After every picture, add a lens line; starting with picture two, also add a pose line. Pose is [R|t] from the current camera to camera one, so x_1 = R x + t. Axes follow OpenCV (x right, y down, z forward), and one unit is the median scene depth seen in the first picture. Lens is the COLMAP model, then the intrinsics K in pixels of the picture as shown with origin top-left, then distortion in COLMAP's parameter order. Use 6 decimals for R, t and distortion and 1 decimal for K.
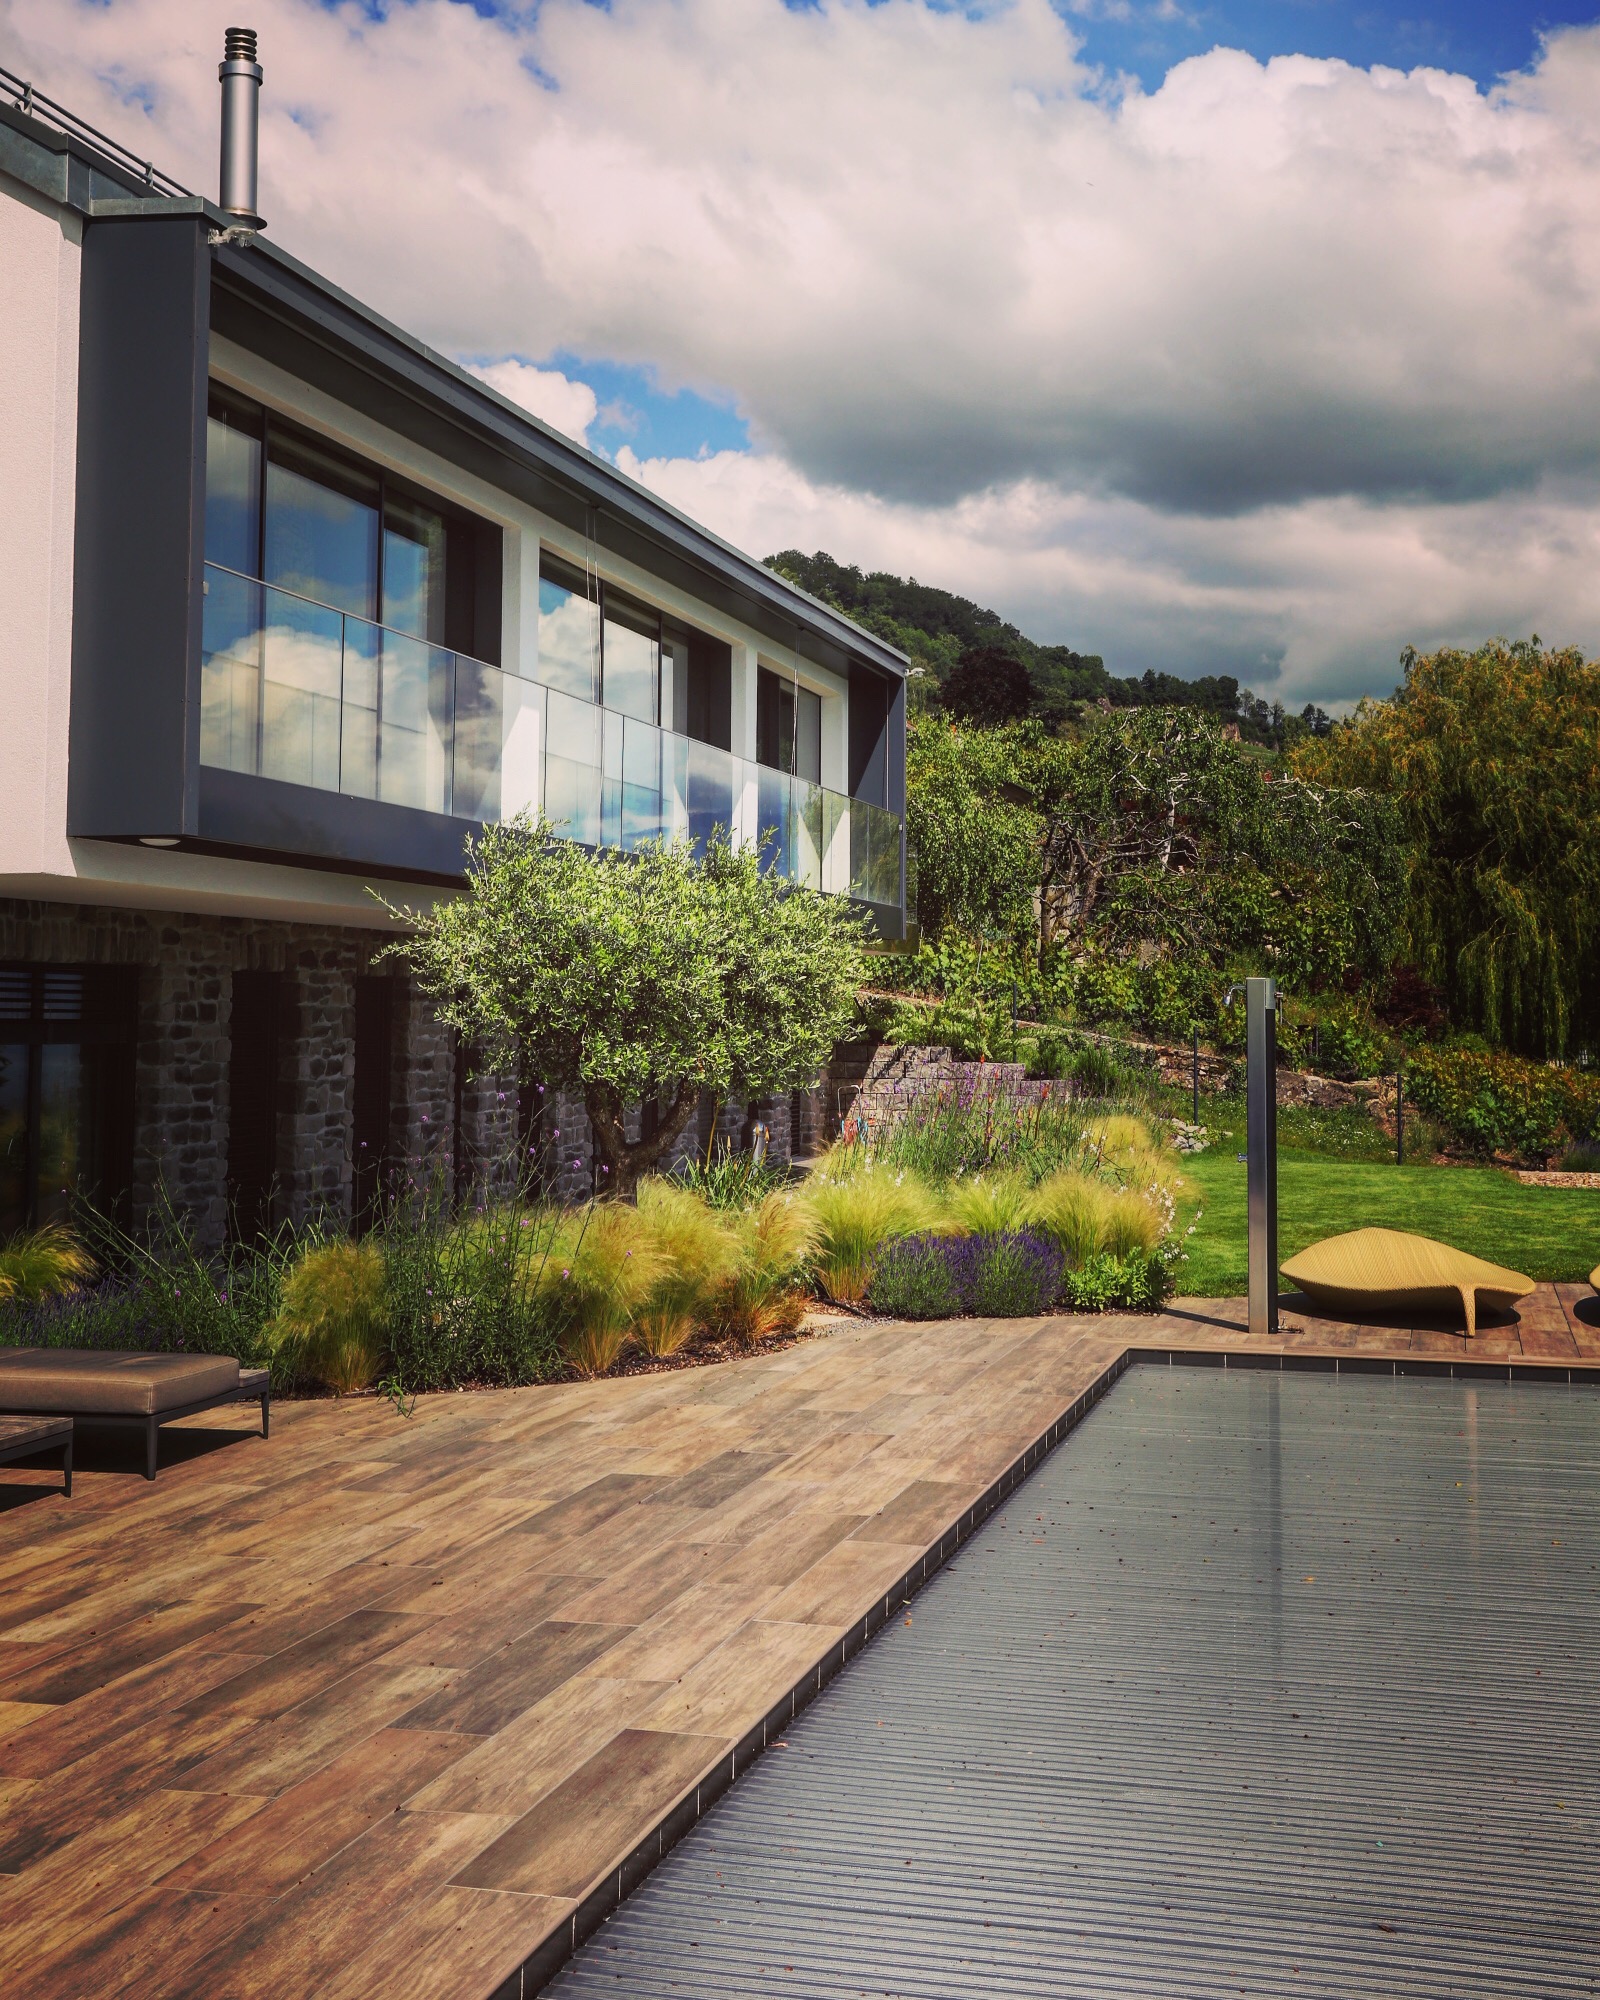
lens RADIAL K [[2614.4, 0, 796.1], [0, 2614.4, 890.8], [0, 0, 1]] dist [0.072106, -0.000875]
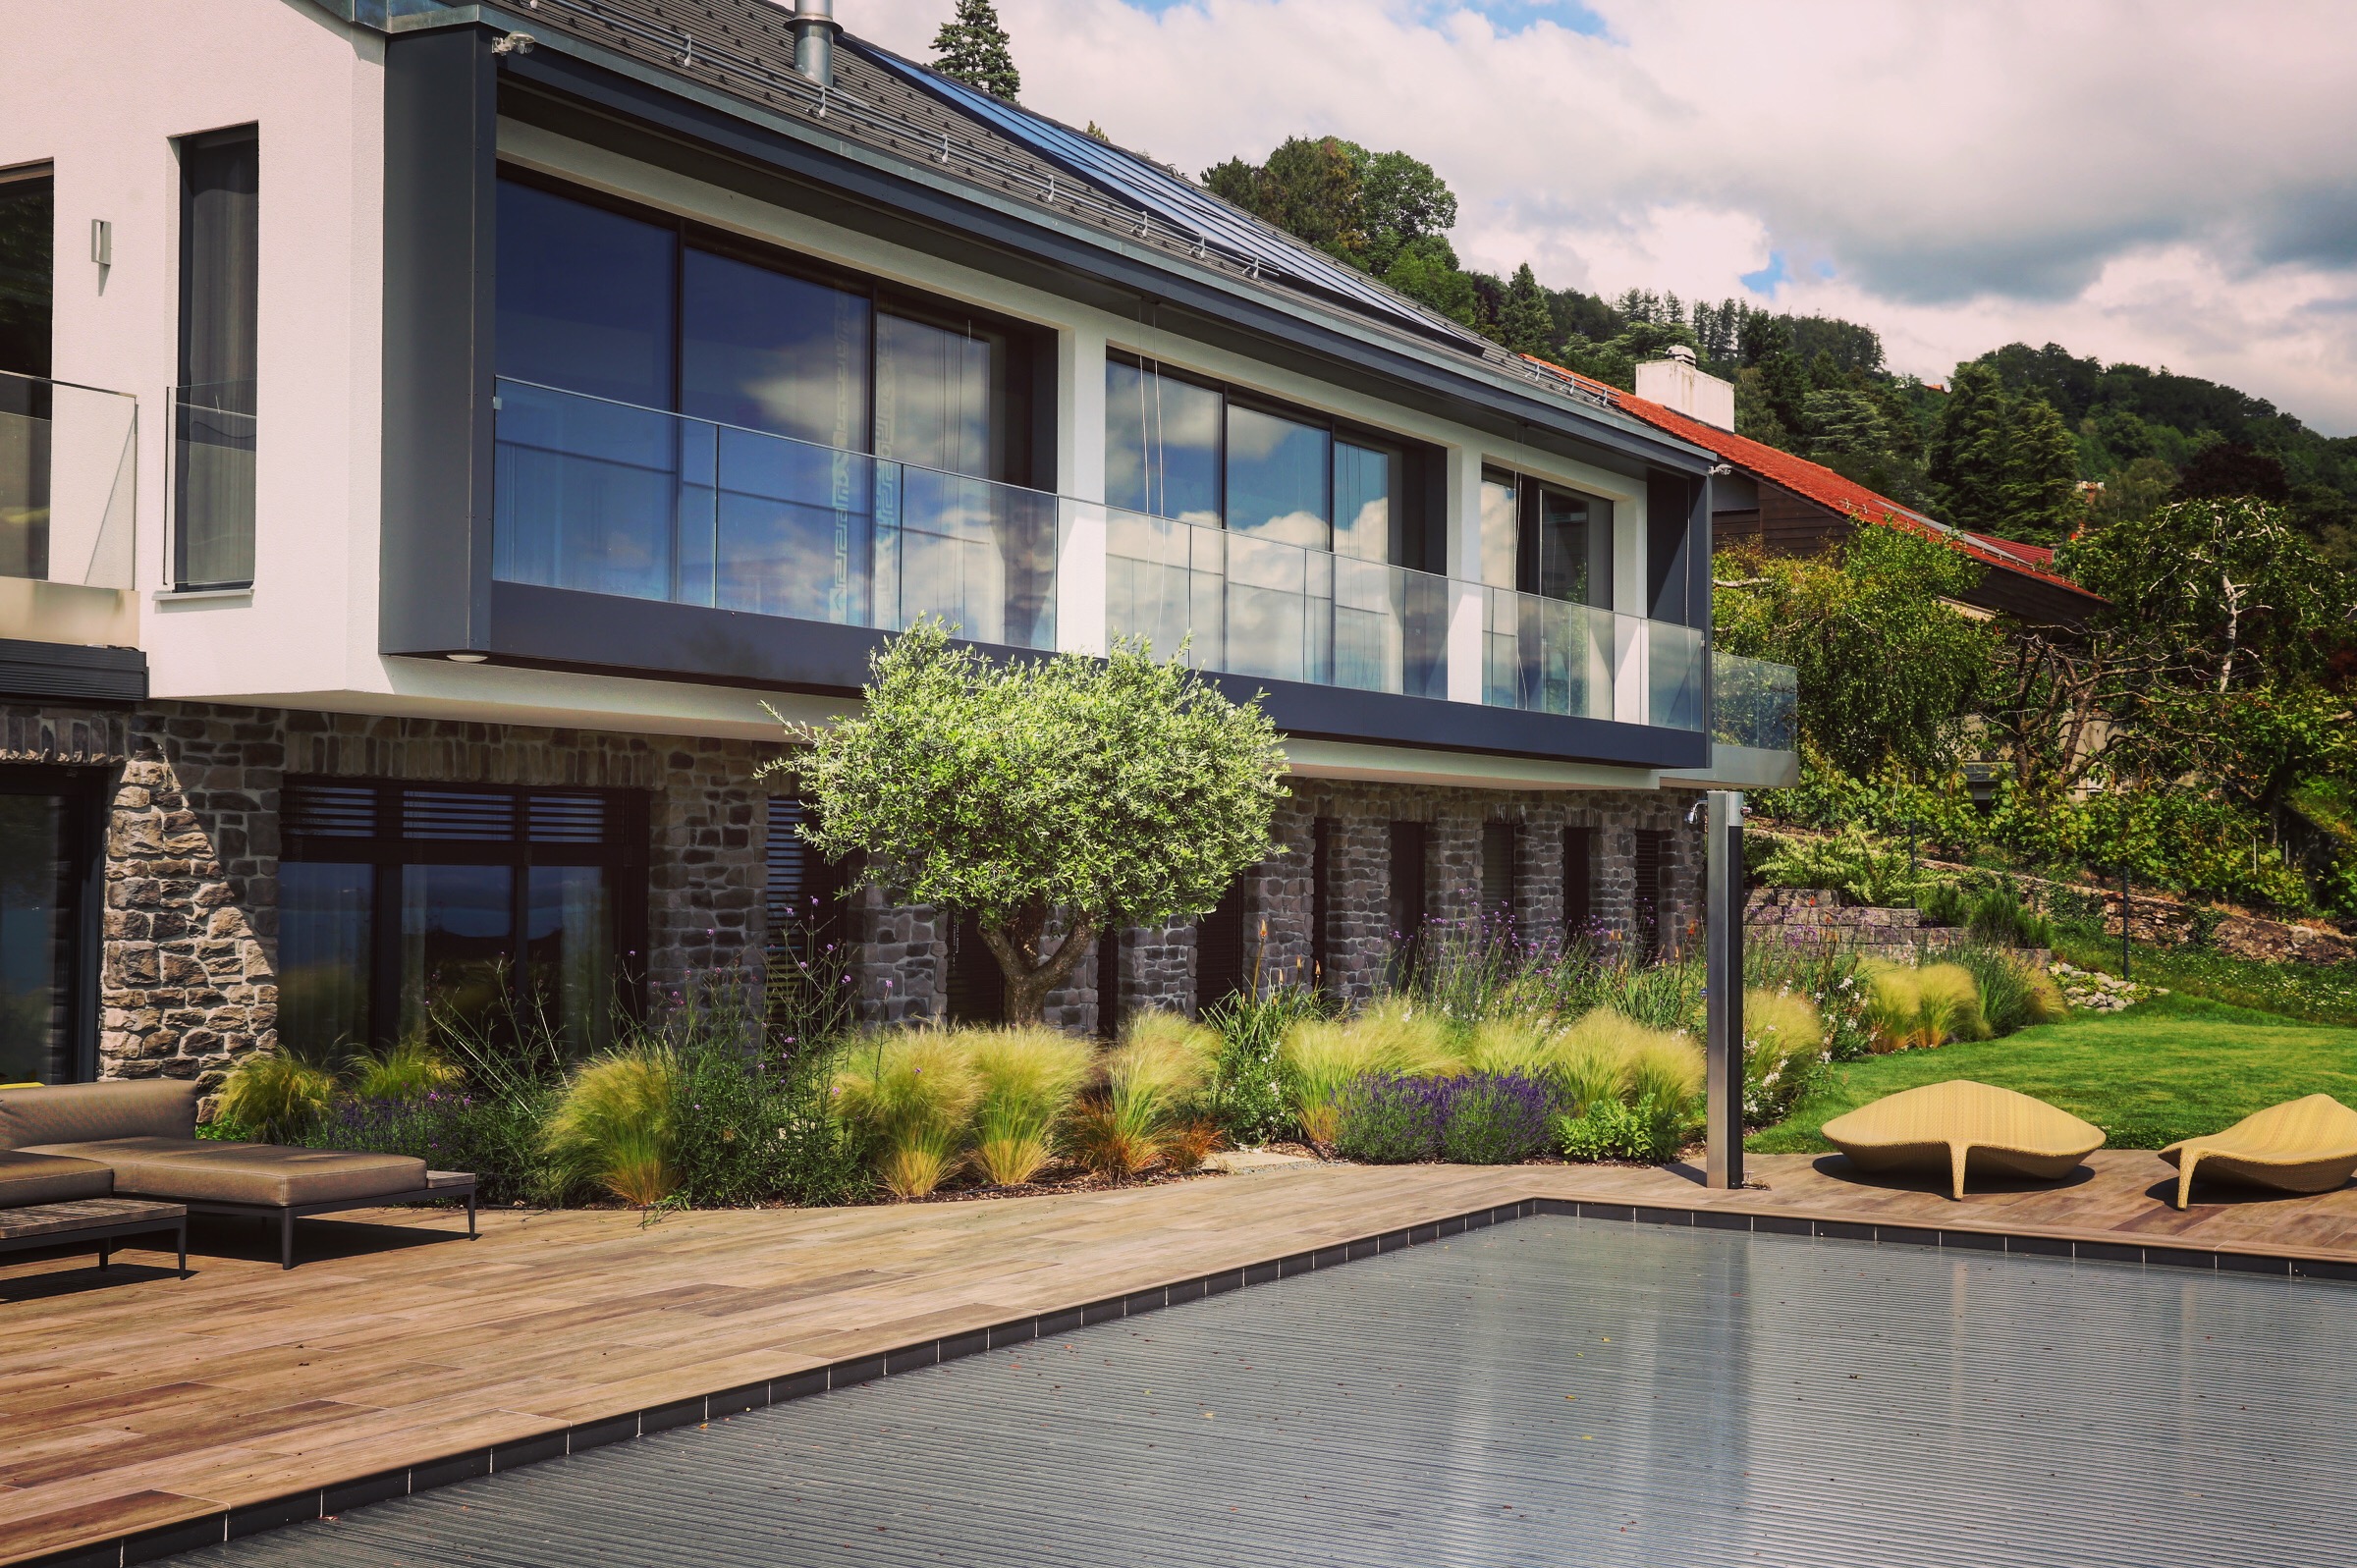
lens RADIAL K [[2803.3, 0, 1182.2], [0, 2803.3, 839.6], [0, 0, 1]] dist [0.094805, 0.001866]
pose [[0.956502, -0.003256, -0.291709, 0.250703], [0.013750, 0.999330, 0.033931, 0.013431], [0.291403, -0.036466, 0.955905, 0.032321]]
